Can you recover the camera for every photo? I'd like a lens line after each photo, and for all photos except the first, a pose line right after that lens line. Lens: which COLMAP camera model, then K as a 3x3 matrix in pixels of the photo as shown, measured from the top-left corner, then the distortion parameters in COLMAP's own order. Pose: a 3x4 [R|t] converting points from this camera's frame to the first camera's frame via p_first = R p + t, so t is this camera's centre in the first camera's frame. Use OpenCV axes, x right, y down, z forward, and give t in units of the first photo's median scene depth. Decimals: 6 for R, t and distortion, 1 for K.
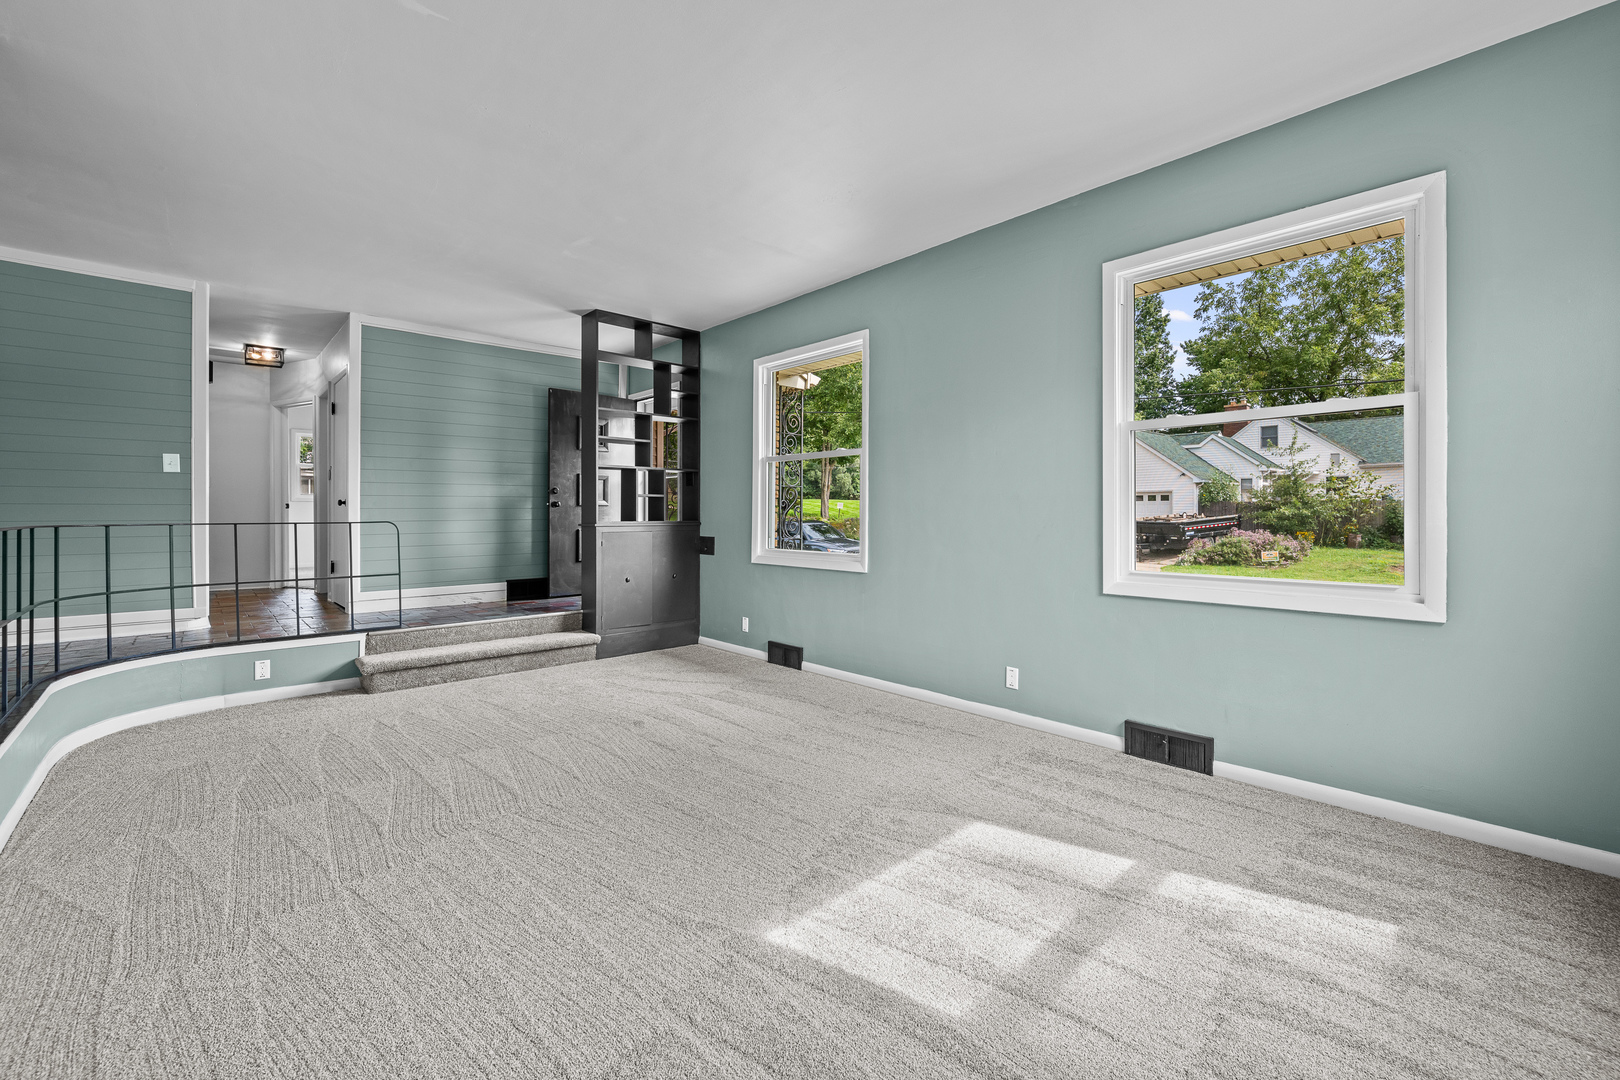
lens RADIAL K [[675.4, 0, 833.7], [0, 675.4, 515.4], [0, 0, 1]] dist [0.000860, -0.000093]
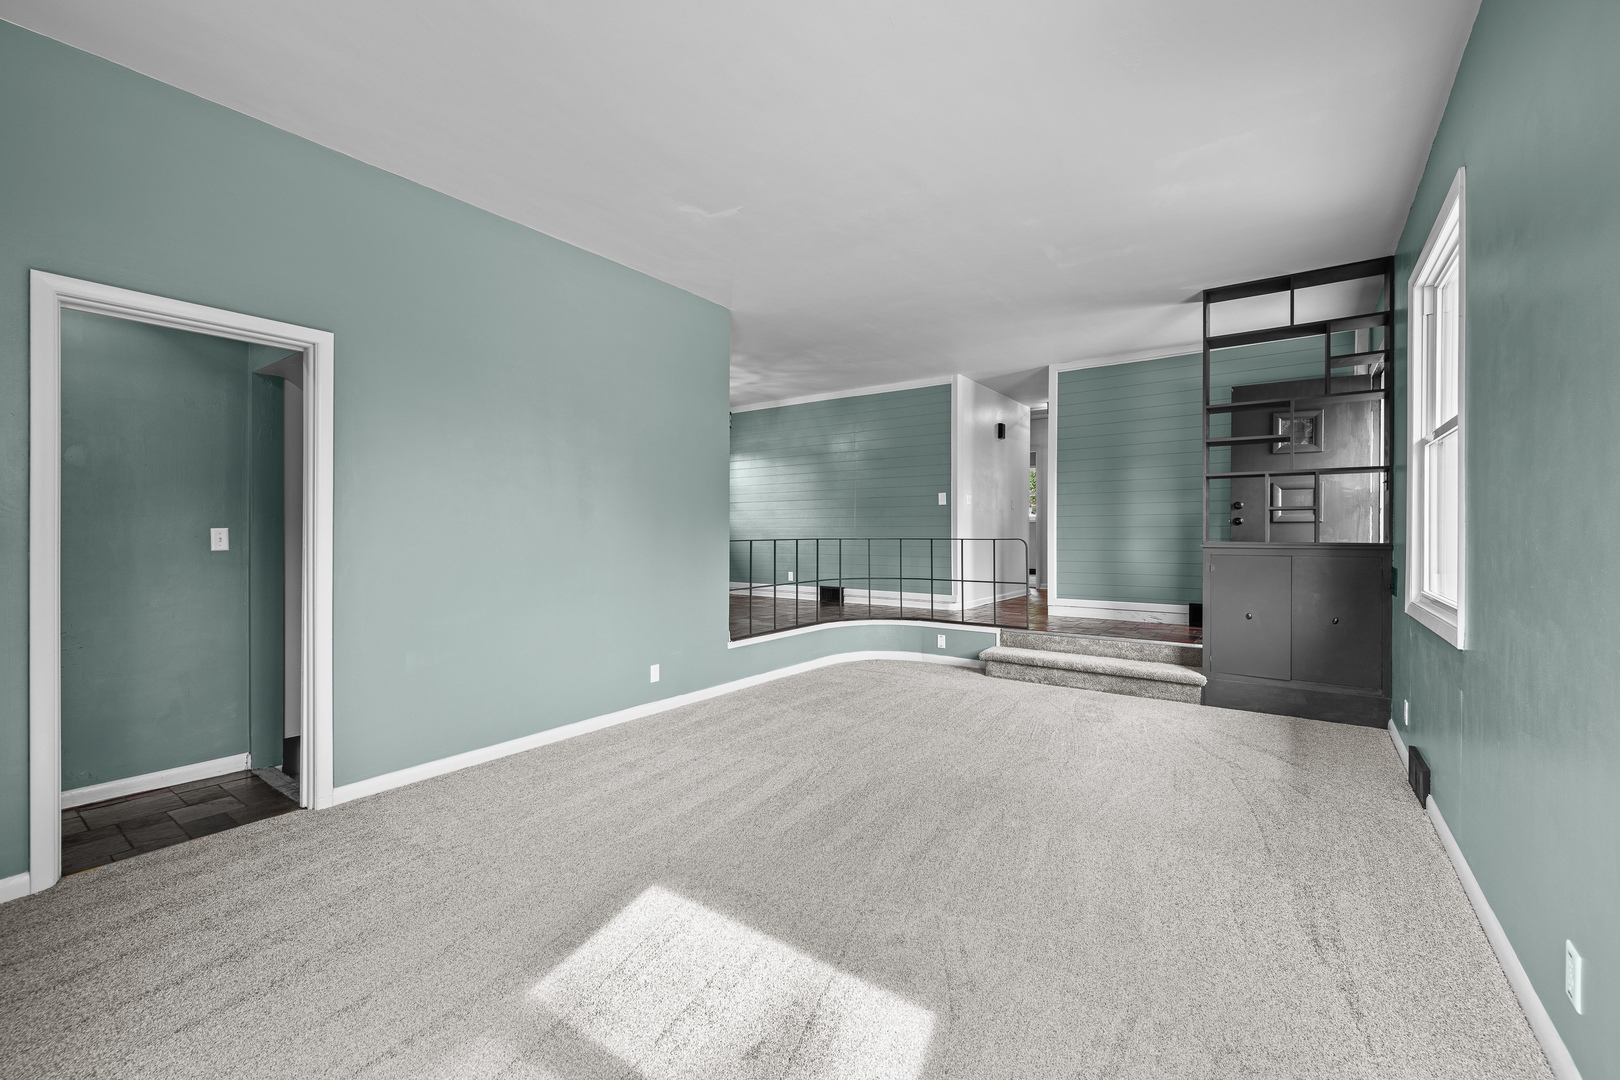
lens RADIAL K [[675.4, 0, 812.4], [0, 675.4, 535.9], [0, 0, 1]] dist [0.000860, -0.000093]
pose [[0.177841, 0.007526, -0.984030, 0.446407], [-0.002846, 0.999971, 0.007134, -0.003703], [0.984055, 0.001532, 0.177857, 0.416992]]
